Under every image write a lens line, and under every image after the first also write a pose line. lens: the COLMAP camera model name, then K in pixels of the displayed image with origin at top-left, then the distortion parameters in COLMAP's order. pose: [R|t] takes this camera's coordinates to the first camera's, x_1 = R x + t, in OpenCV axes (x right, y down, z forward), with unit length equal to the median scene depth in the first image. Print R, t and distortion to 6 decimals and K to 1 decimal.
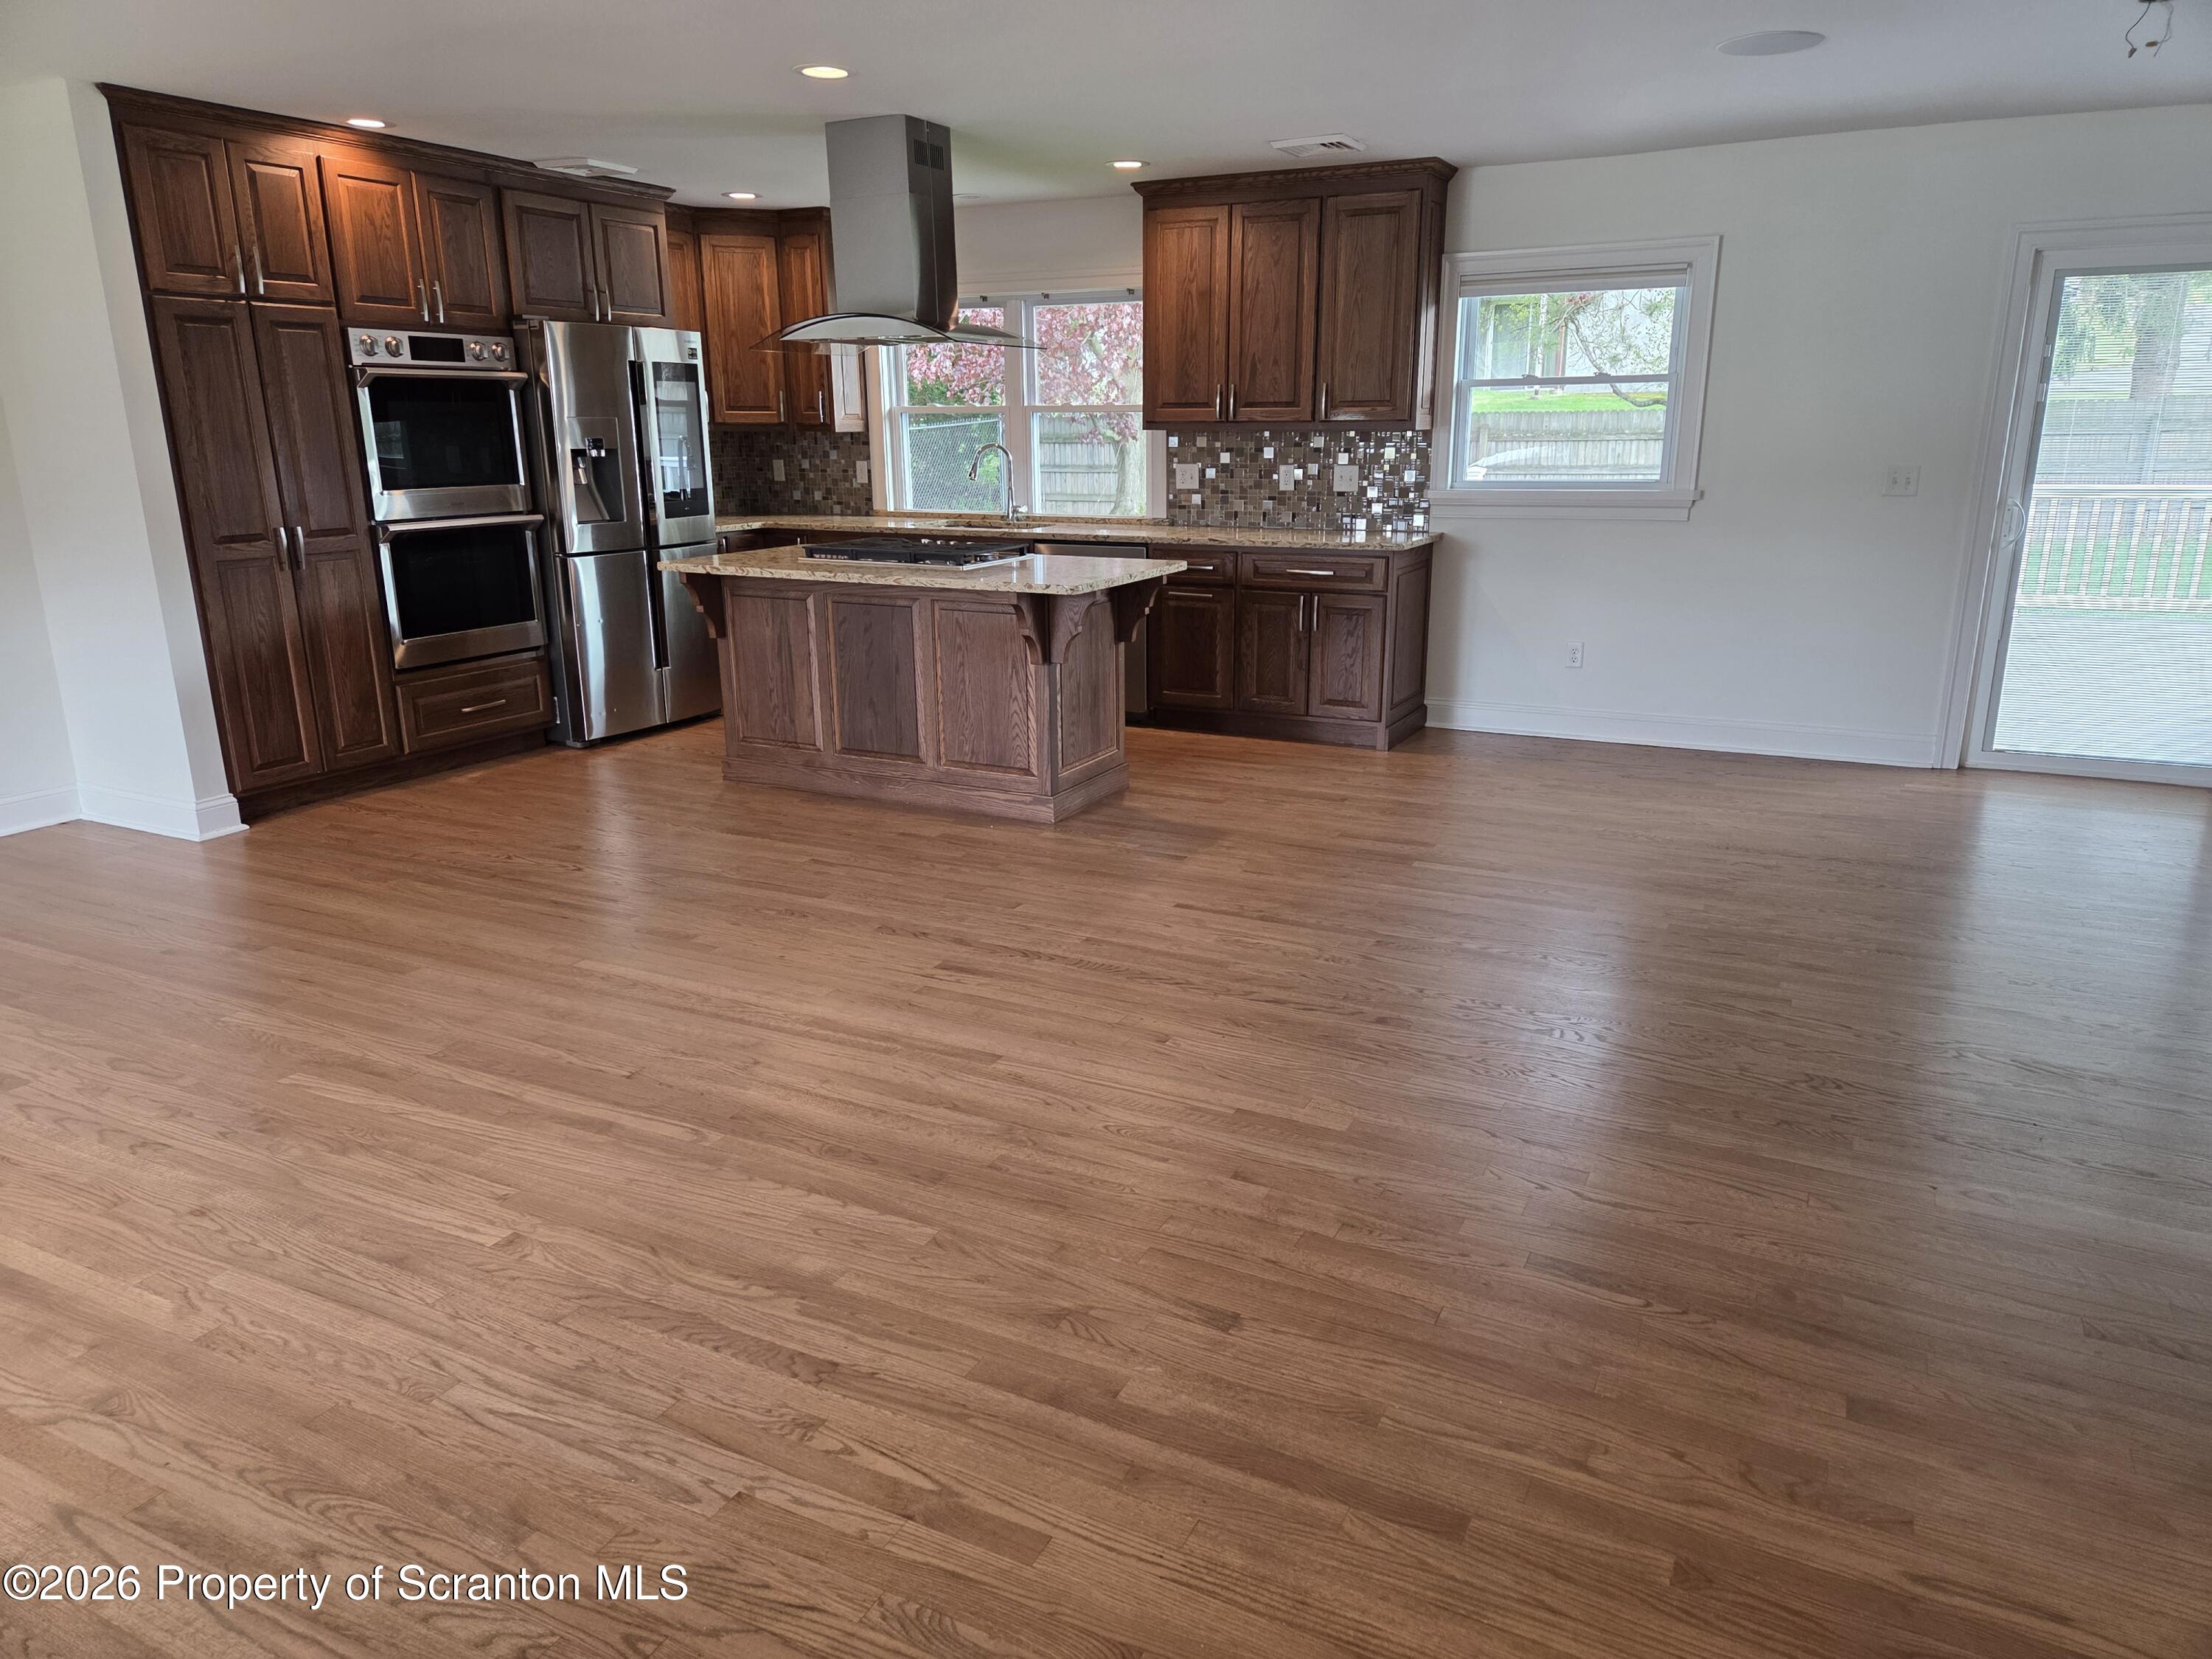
lens RADIAL K [[1469.1, 0, 1116.8], [0, 1469.1, 826.8], [0, 0, 1]] dist [0.063565, -0.051015]
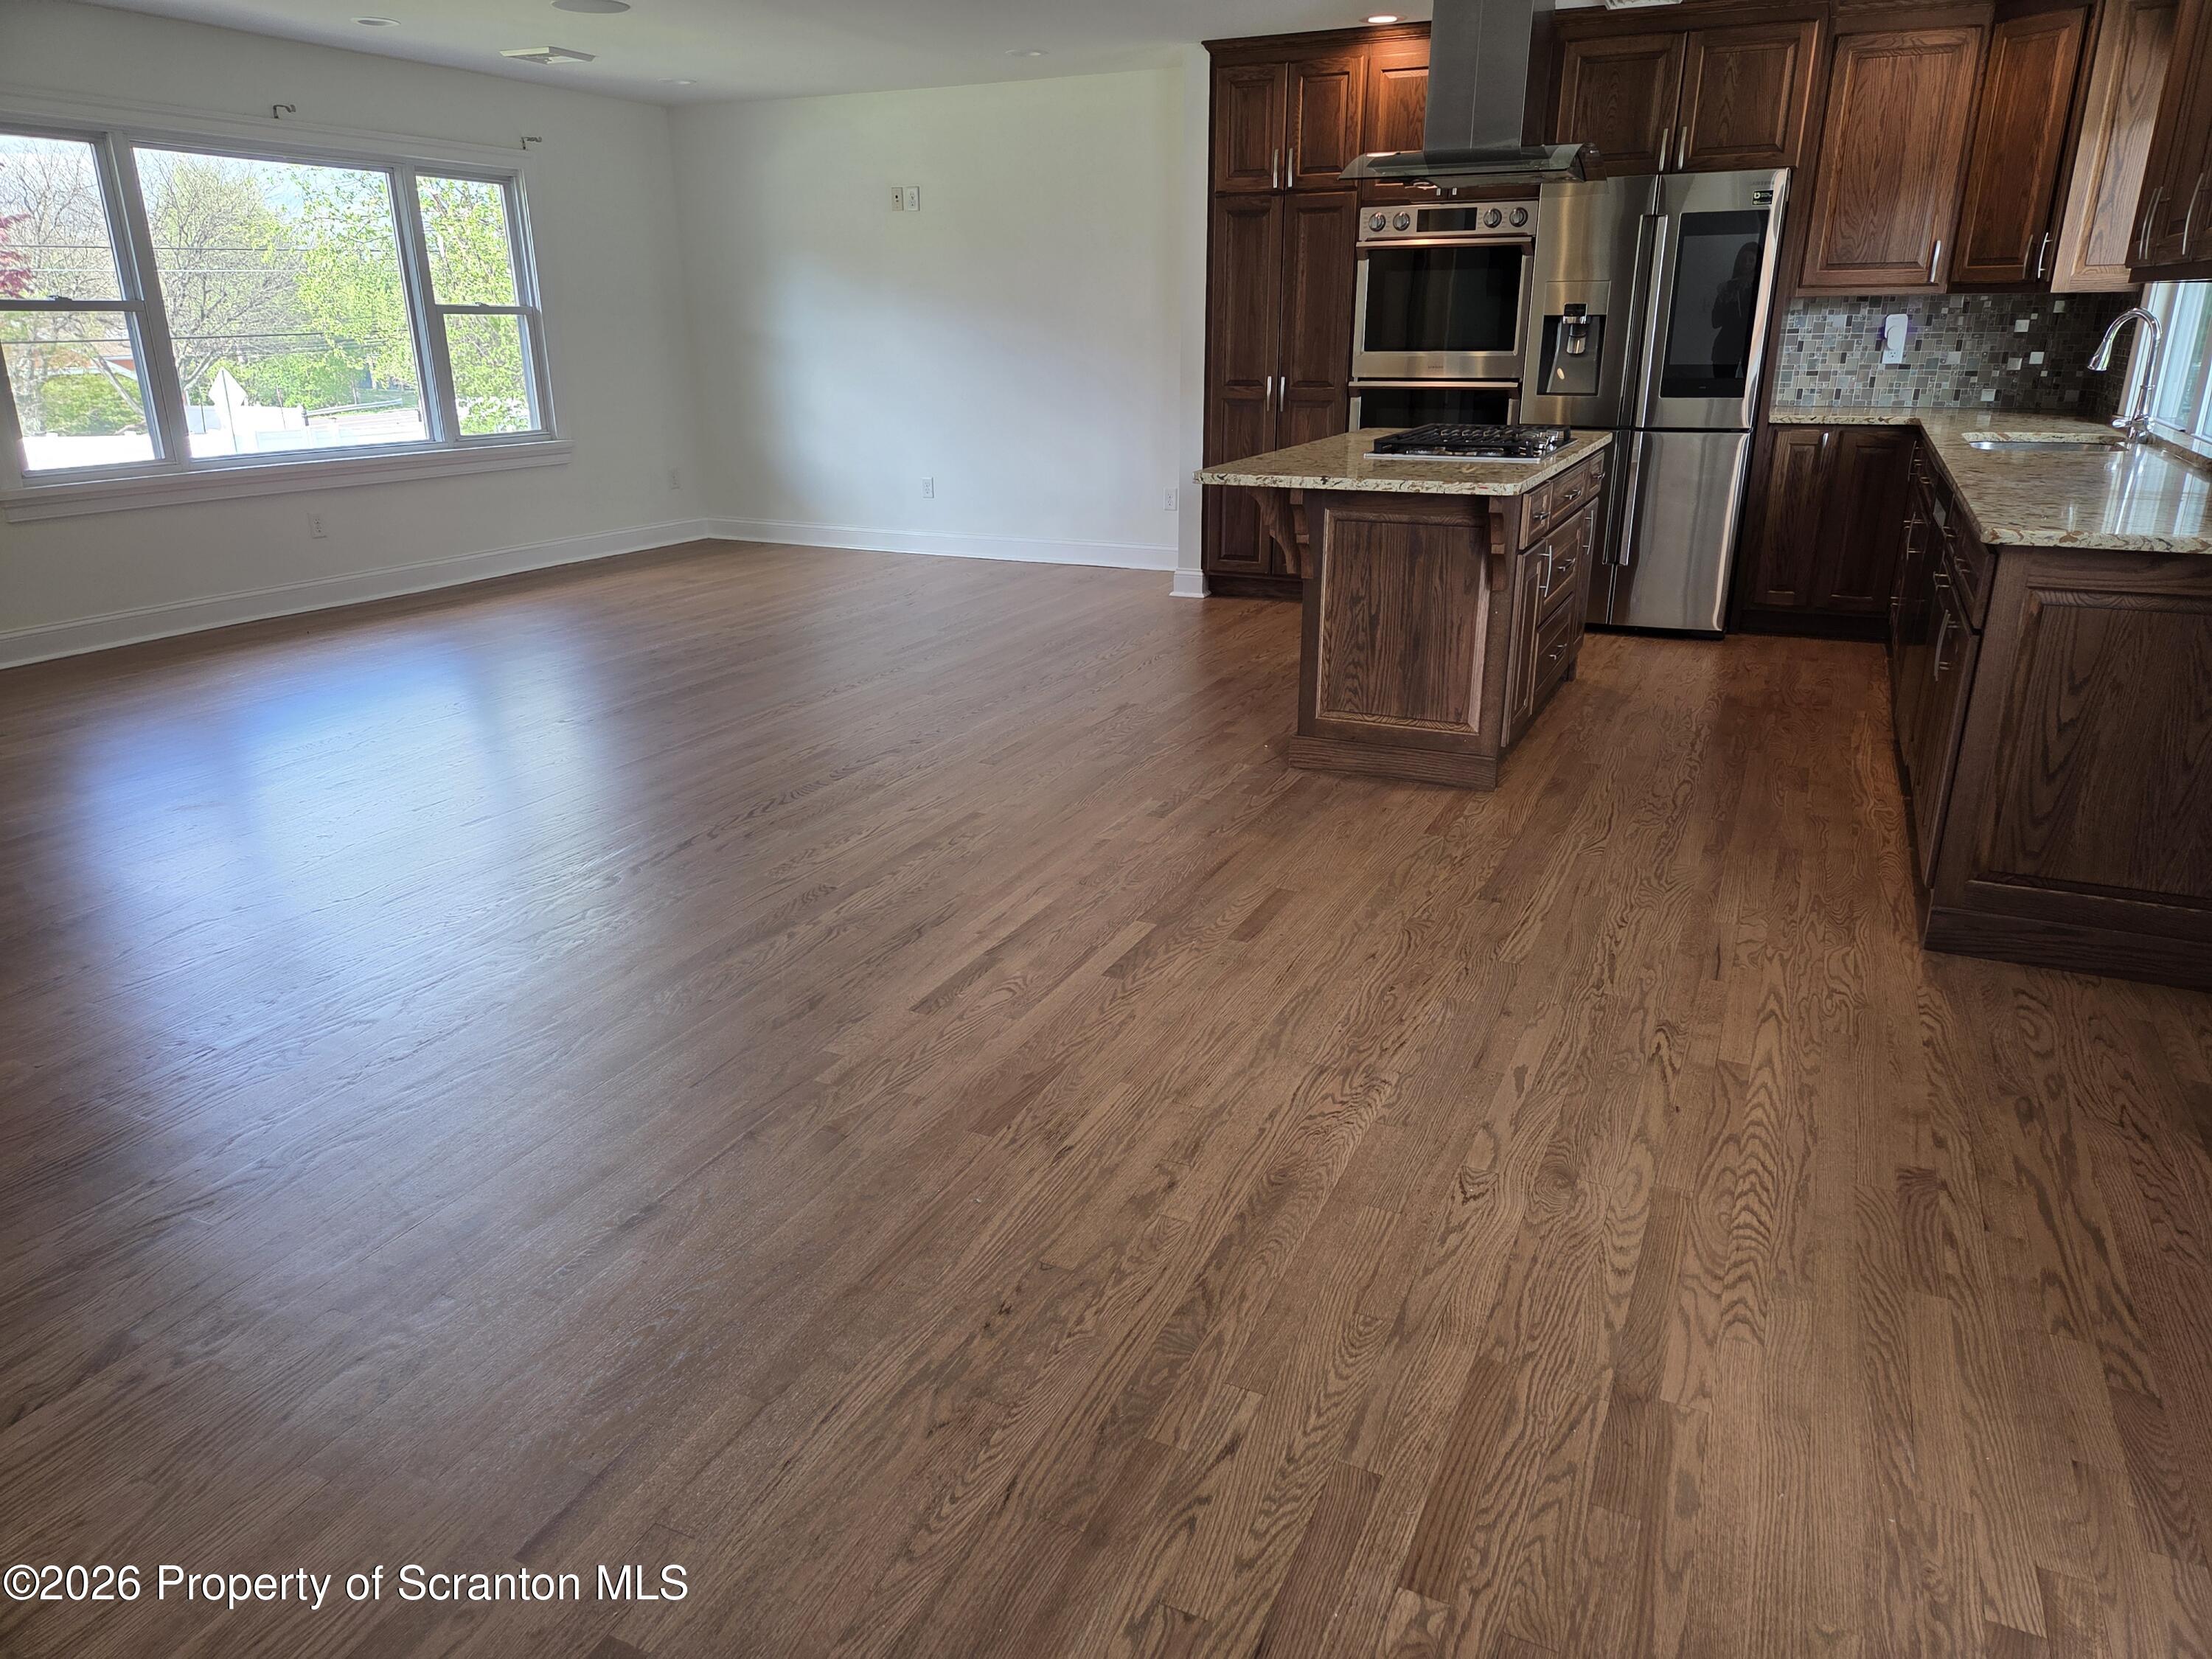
lens RADIAL K [[1462.9, 0, 1107.4], [0, 1462.9, 822.7], [0, 0, 1]] dist [0.069898, -0.053628]
pose [[0.030157, 0.330807, -0.943217, 0.743179], [-0.264225, 0.912717, 0.311662, -0.202948], [0.963990, 0.239823, 0.114932, 0.790858]]
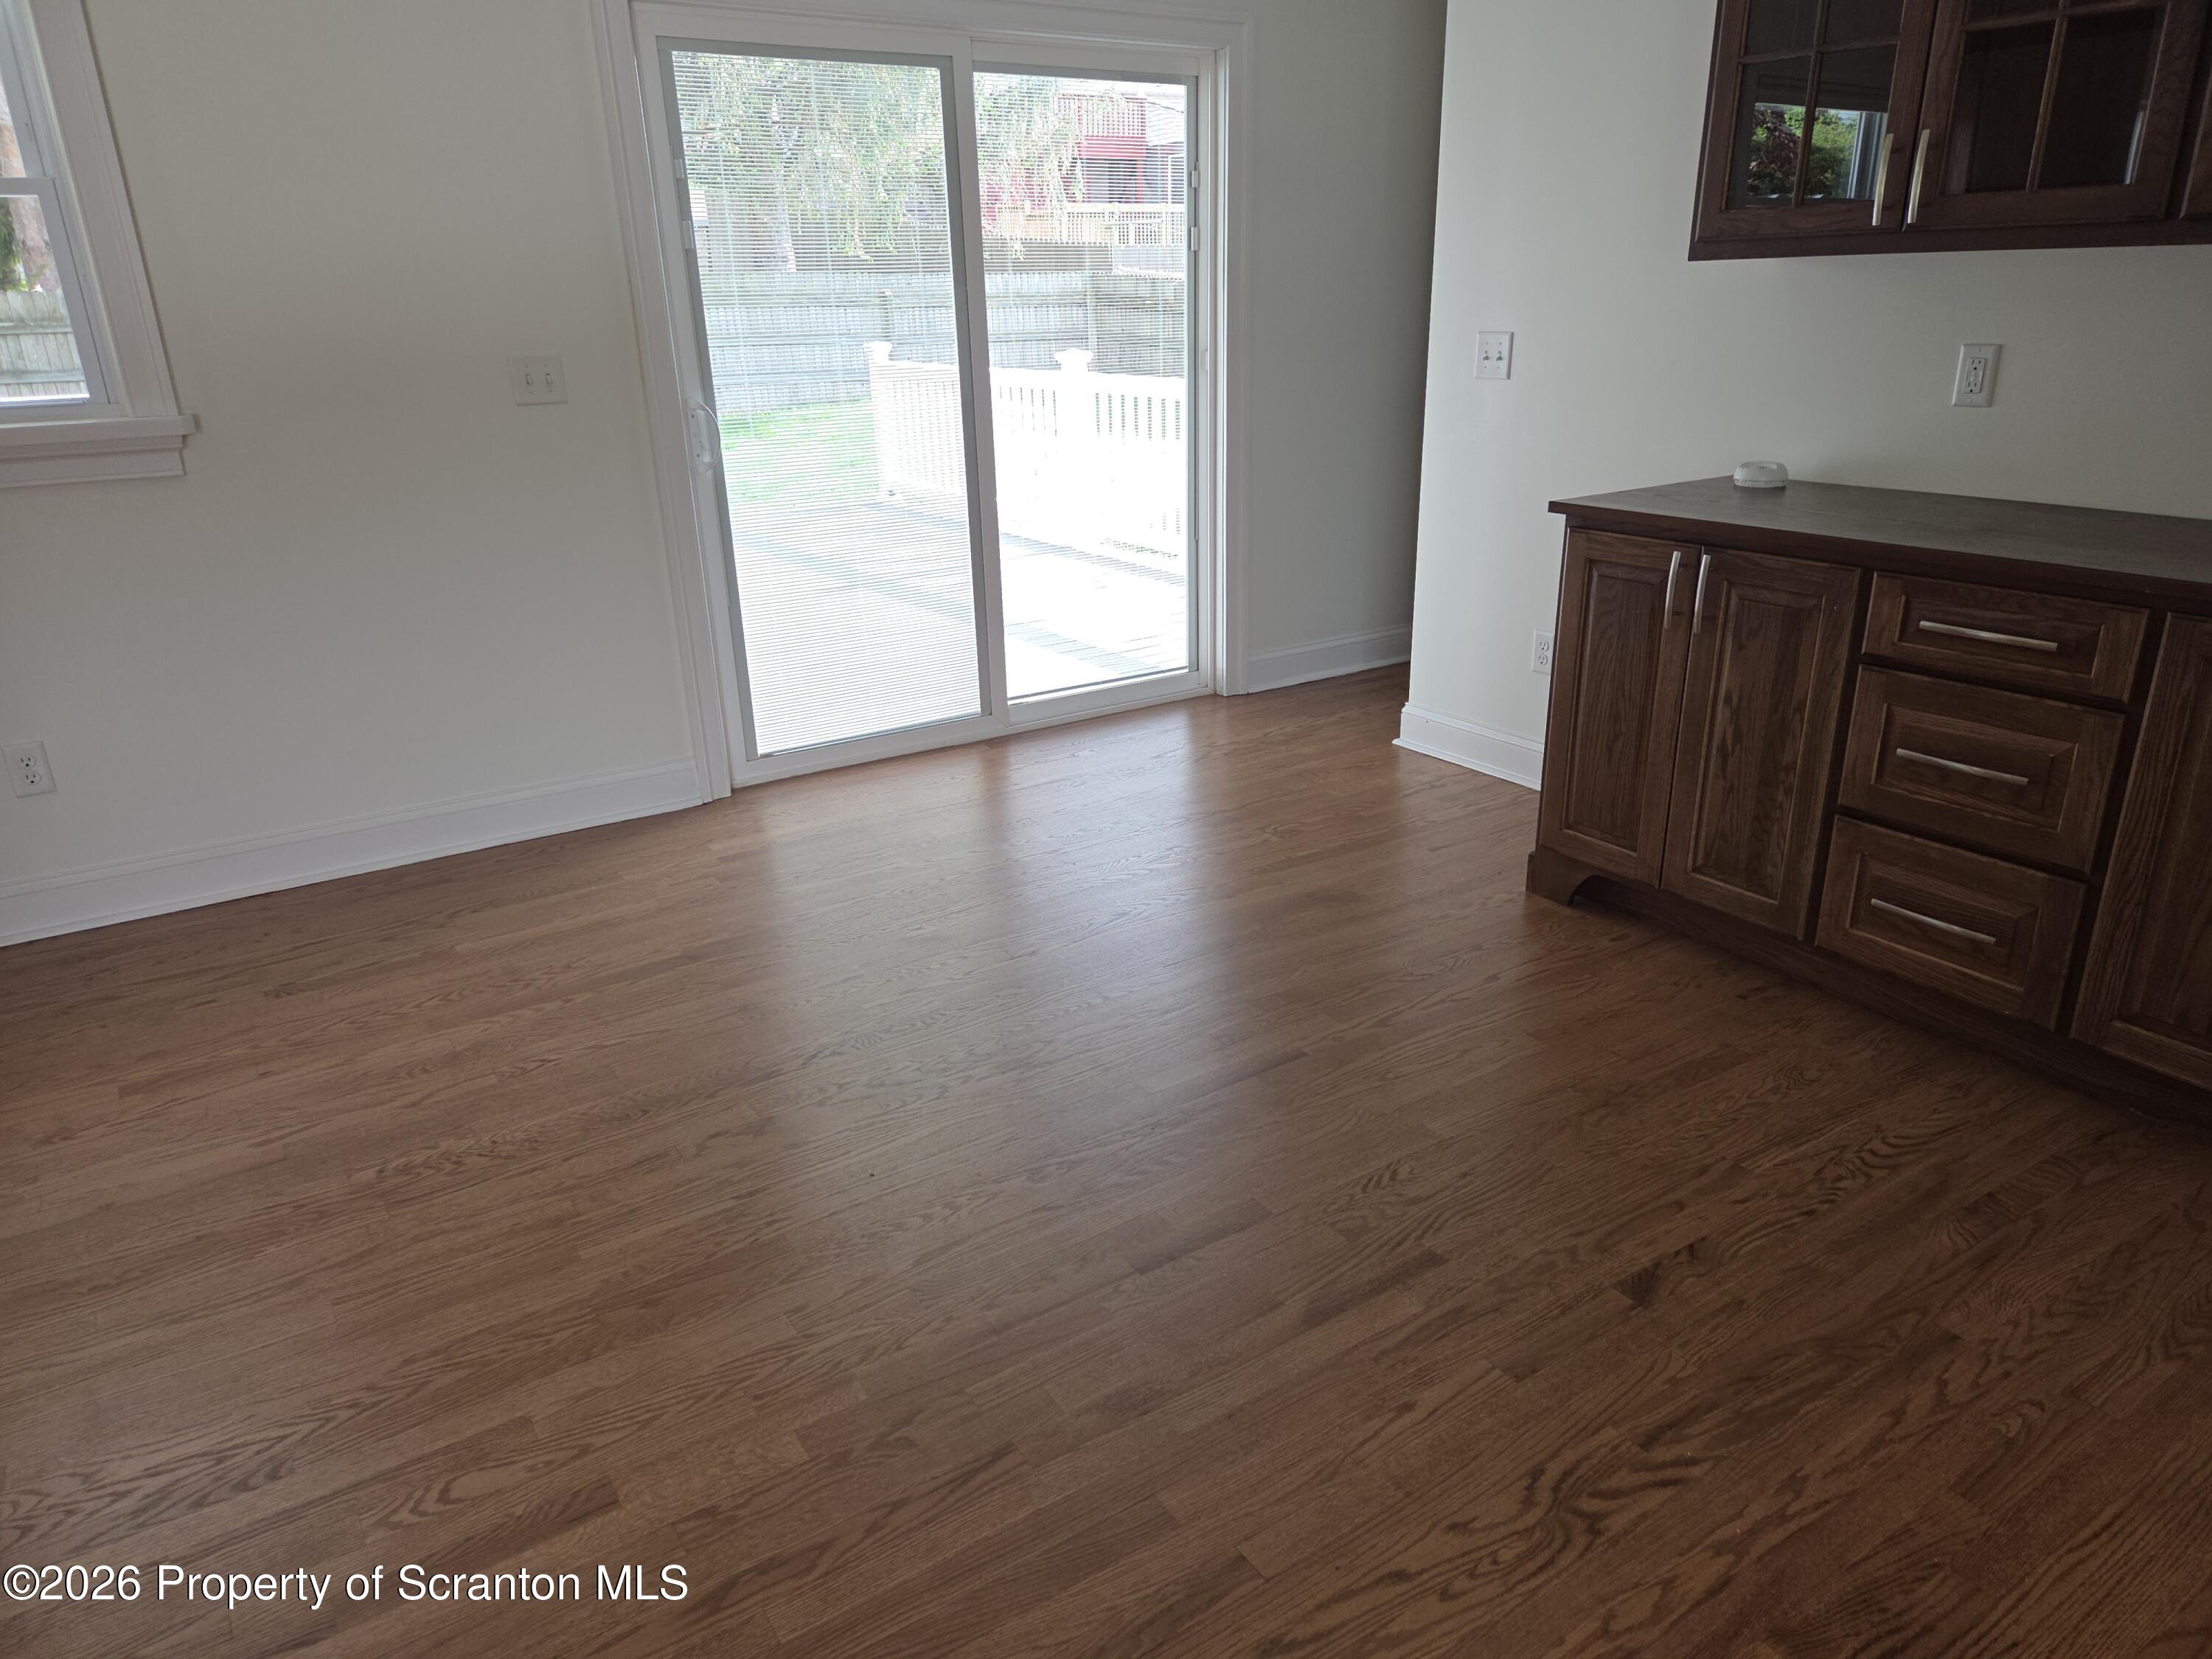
lens RADIAL K [[1470.6, 0, 1125.8], [0, 1470.6, 852.7], [0, 0, 1]] dist [0.062170, -0.049802]
pose [[0.489720, -0.316362, 0.812458, 0.095117], [0.251869, 0.943451, 0.215552, -0.126638], [-0.834707, 0.099073, 0.541709, 0.522470]]
